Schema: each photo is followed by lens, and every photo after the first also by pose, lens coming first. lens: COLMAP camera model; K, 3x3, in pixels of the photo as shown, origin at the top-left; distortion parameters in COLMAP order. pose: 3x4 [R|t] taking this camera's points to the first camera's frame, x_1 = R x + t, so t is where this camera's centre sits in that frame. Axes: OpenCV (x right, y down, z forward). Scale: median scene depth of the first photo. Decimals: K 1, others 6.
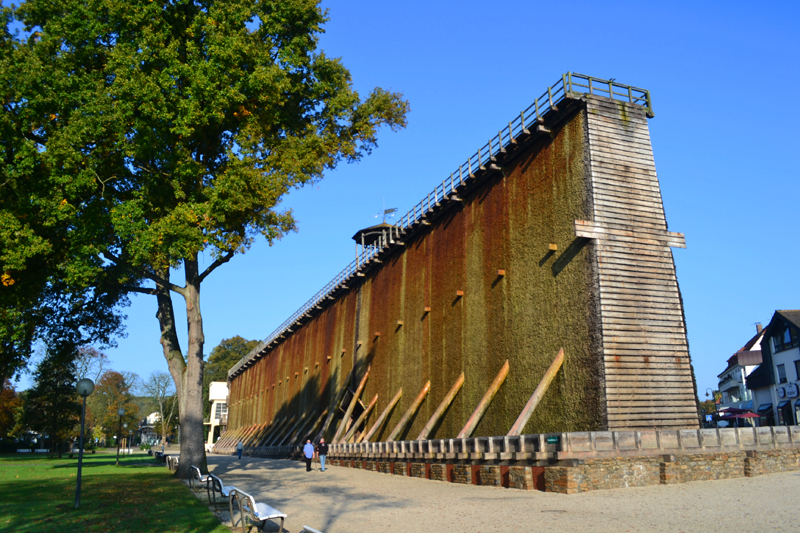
lens RADIAL K [[654.6, 0, 400.0], [0, 654.6, 266.5], [0, 0, 1]] dist [-0.079588, -0.008438]
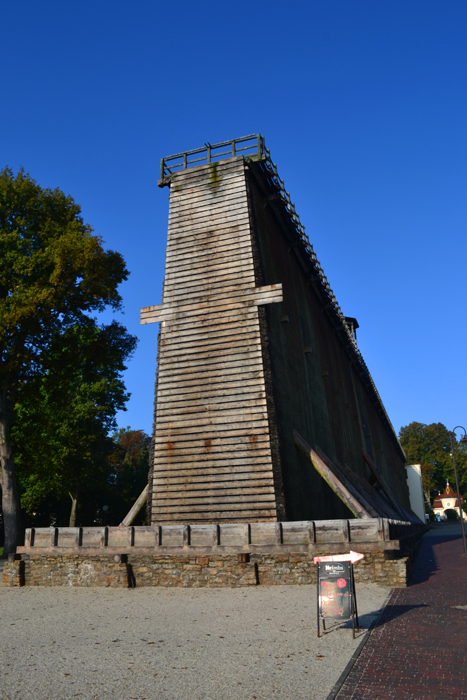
lens RADIAL K [[572.8, 0, 233.5], [0, 572.8, 350.0], [0, 0, 1]] dist [-0.079588, -0.008438]
pose [[0.755801, -0.204963, -0.621896, 0.902033], [0.187581, 0.977716, -0.094262, 0.097818], [0.627358, -0.045412, 0.777406, 0.411535]]
